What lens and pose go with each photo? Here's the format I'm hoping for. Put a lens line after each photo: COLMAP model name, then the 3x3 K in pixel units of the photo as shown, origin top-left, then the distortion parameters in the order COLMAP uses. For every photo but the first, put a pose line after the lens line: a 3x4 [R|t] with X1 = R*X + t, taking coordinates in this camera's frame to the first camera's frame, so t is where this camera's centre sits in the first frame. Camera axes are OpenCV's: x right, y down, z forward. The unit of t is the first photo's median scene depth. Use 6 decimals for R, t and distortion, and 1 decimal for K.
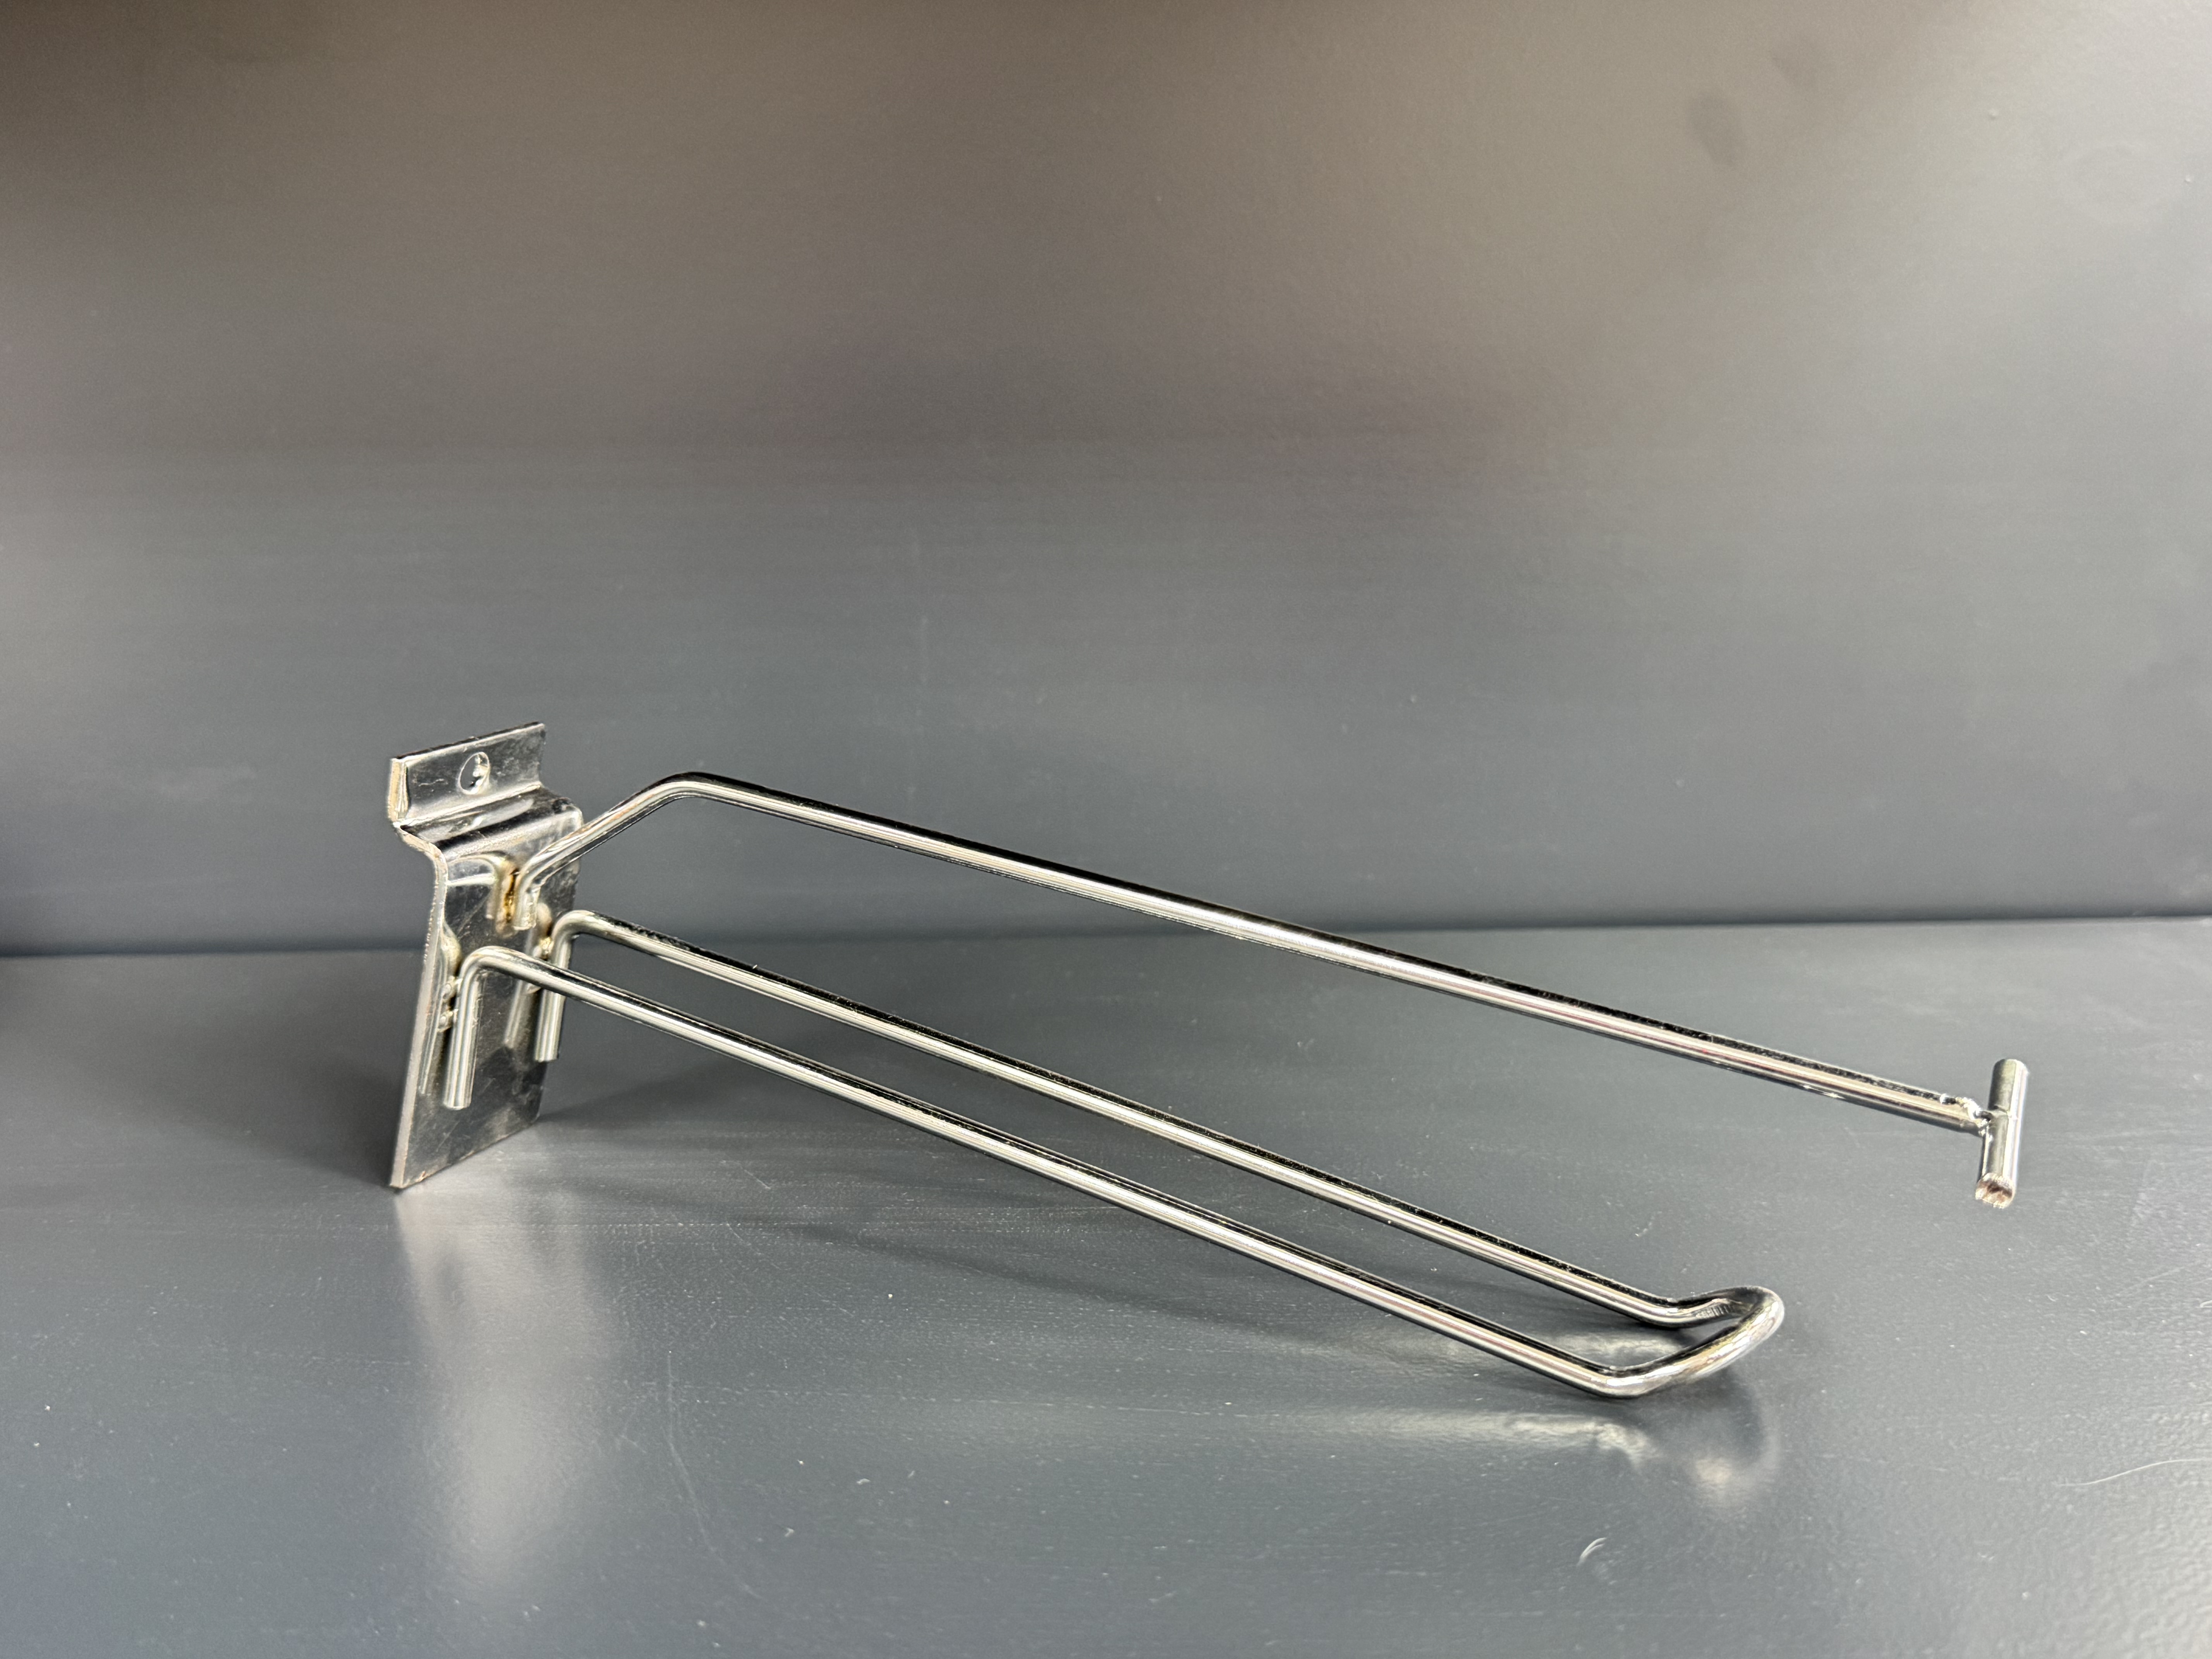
lens RADIAL K [[2237.9, 0, 1094.2], [0, 2237.9, 797.5], [0, 0, 1]] dist [0.141559, -0.328099]
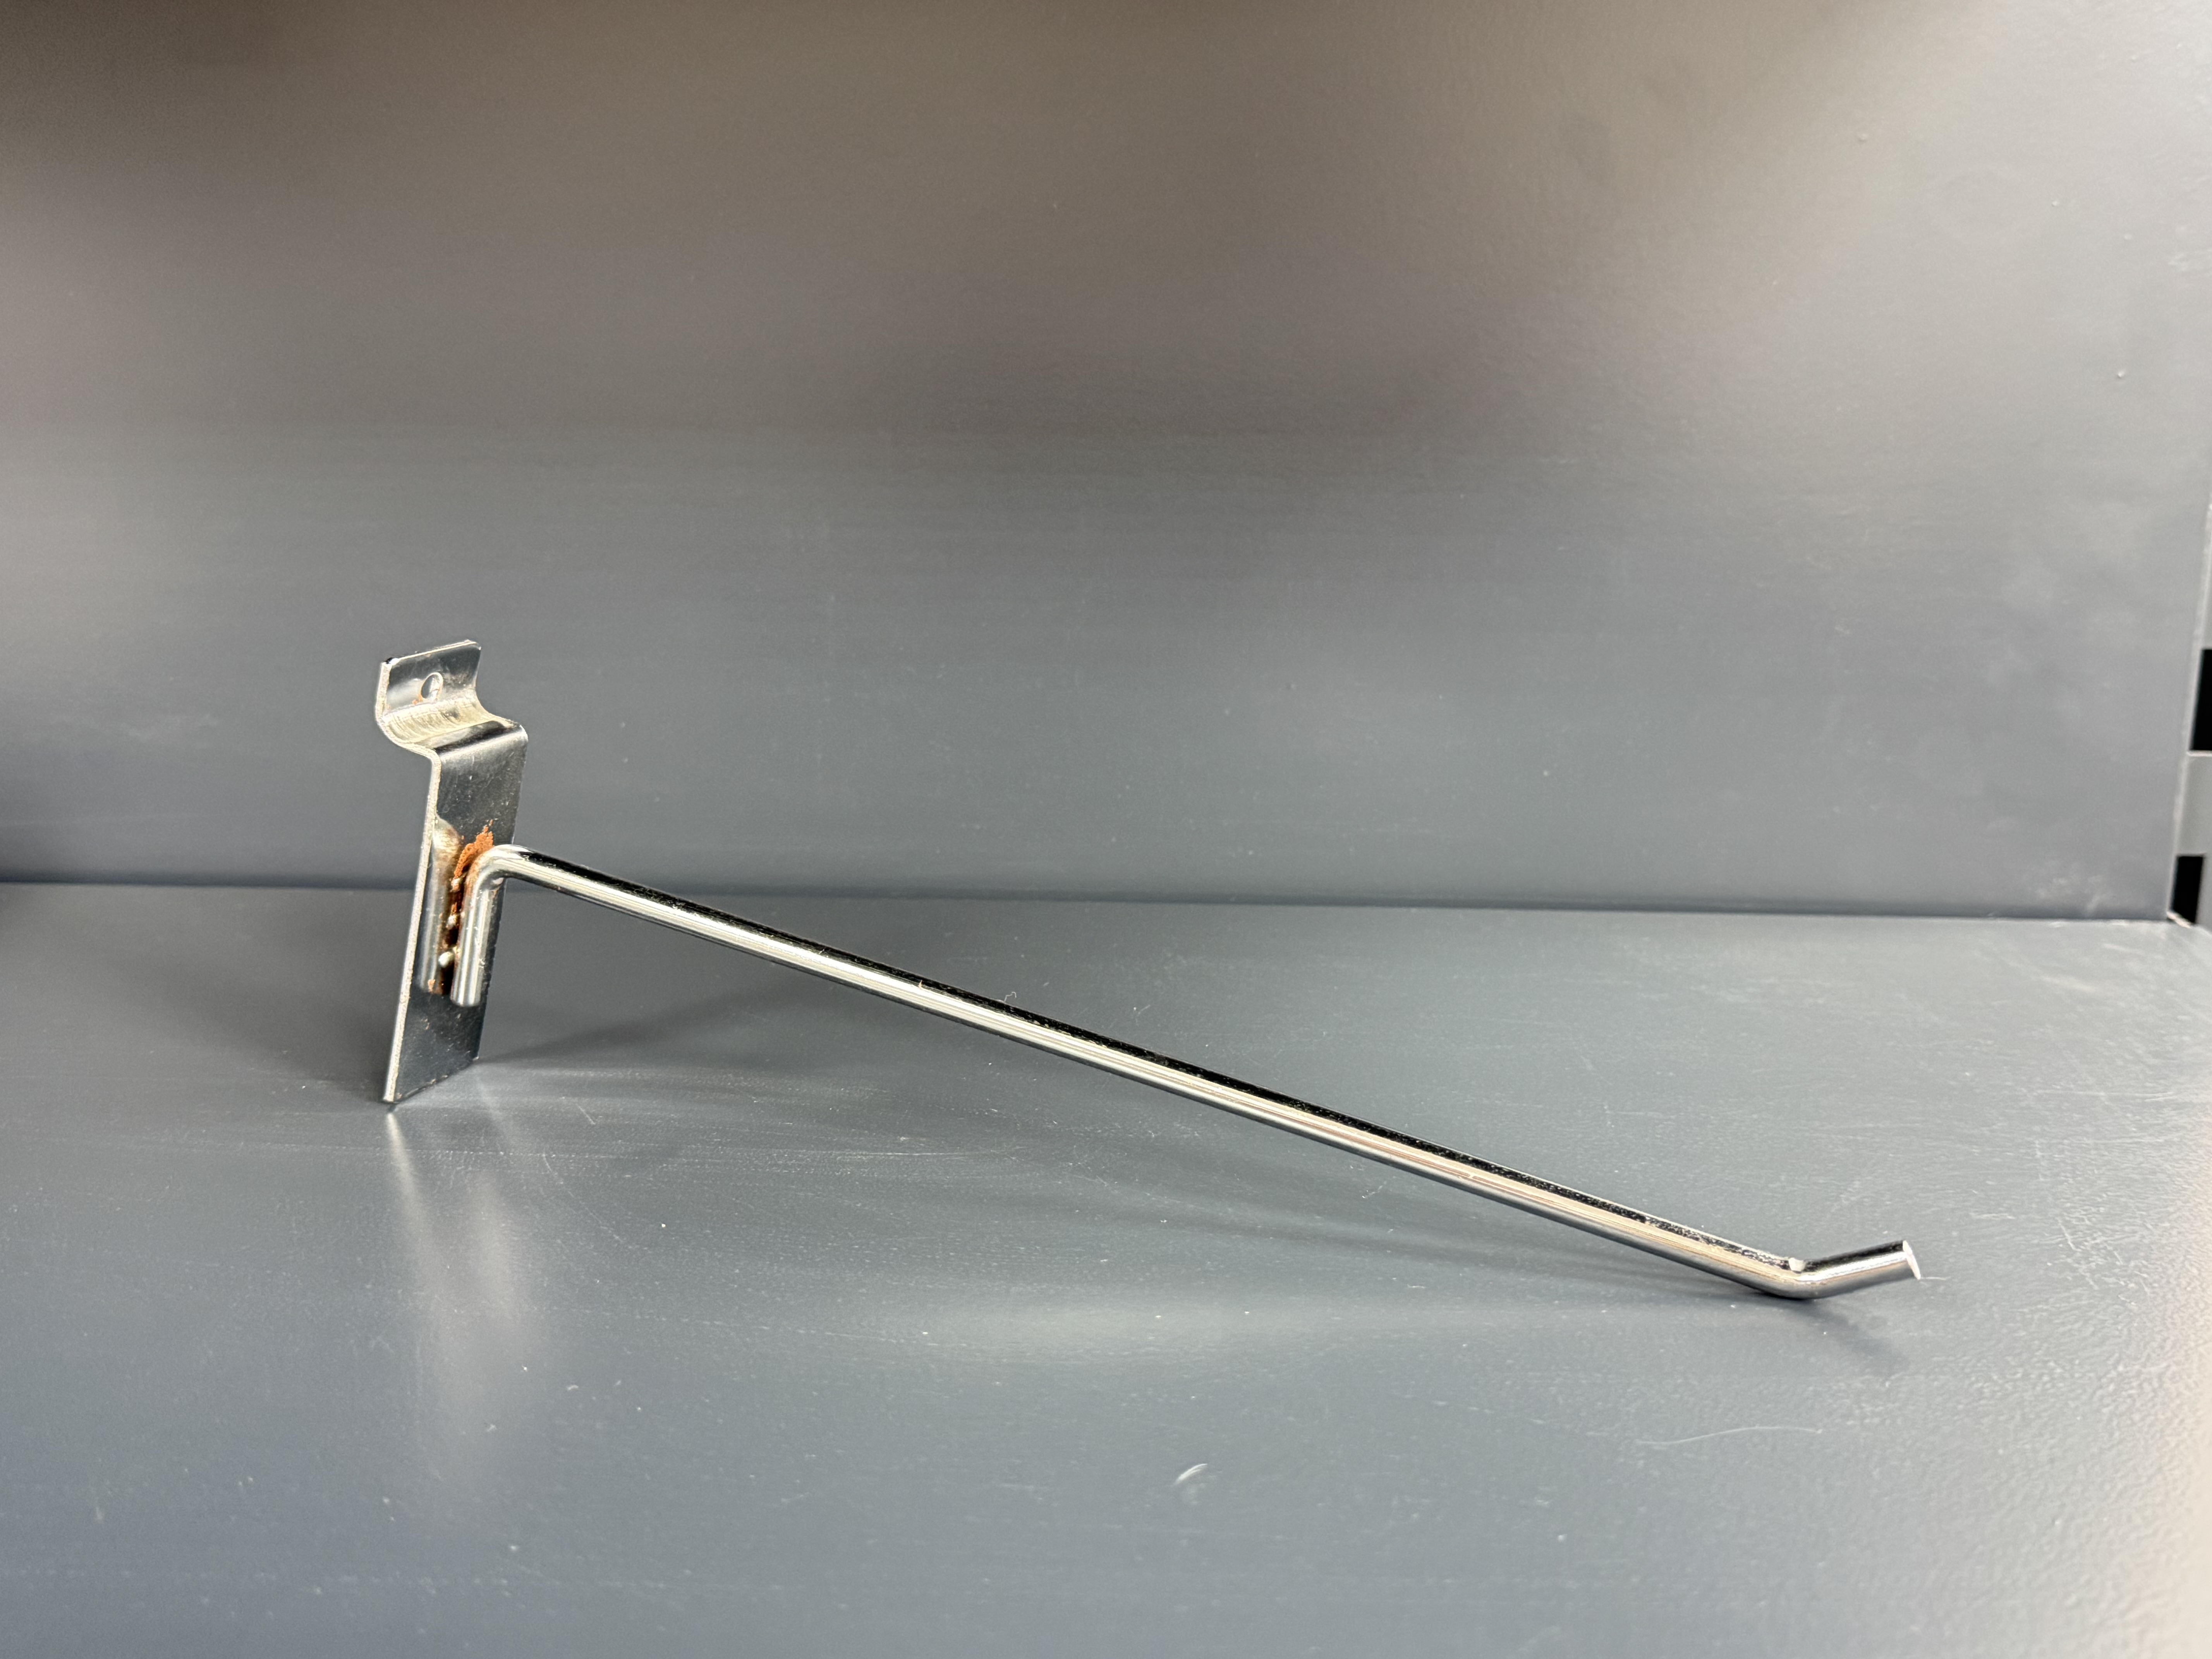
lens RADIAL K [[2216.8, 0, 1106.0], [0, 2216.8, 829.5], [0, 0, 1]] dist [0.179096, -0.440164]
pose [[0.997684, 0.034207, -0.058798, 0.173486], [-0.031895, 0.998698, 0.039811, -0.022567], [0.060083, -0.037843, 0.997476, -0.073559]]
